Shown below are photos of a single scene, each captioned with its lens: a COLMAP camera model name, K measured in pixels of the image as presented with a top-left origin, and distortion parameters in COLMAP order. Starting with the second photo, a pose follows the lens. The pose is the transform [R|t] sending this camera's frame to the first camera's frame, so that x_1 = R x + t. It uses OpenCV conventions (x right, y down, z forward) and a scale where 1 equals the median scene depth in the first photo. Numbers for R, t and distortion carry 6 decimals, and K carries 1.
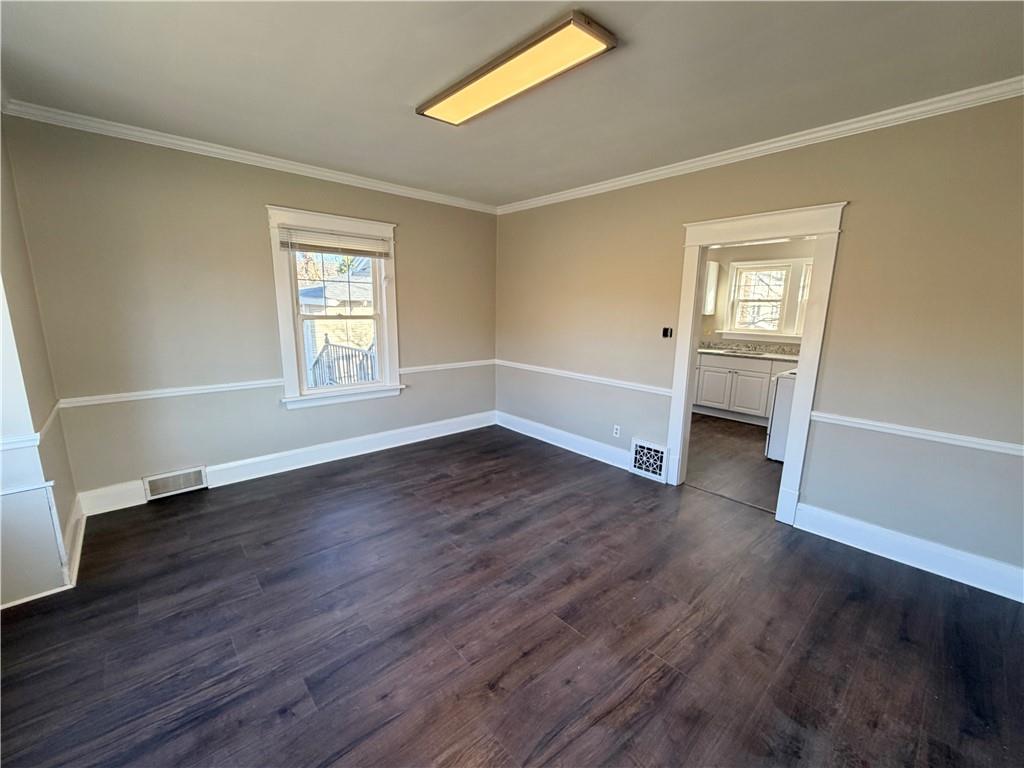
lens RADIAL K [[414.1, 0, 478.3], [0, 414.1, 383.7], [0, 0, 1]] dist [-0.001043, 0.000364]
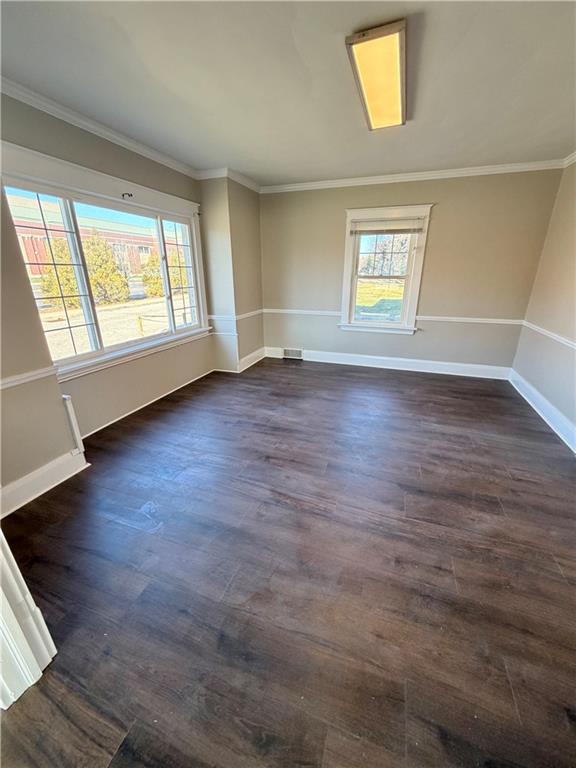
lens RADIAL K [[289.5, 0, 287.6], [0, 289.5, 372.2], [0, 0, 1]] dist [0.000337, 0.000139]
pose [[0.507285, 0.270504, -0.818223, 0.539670], [-0.152597, 0.962651, 0.223644, -0.007142], [0.848160, 0.011407, 0.529617, 0.148956]]
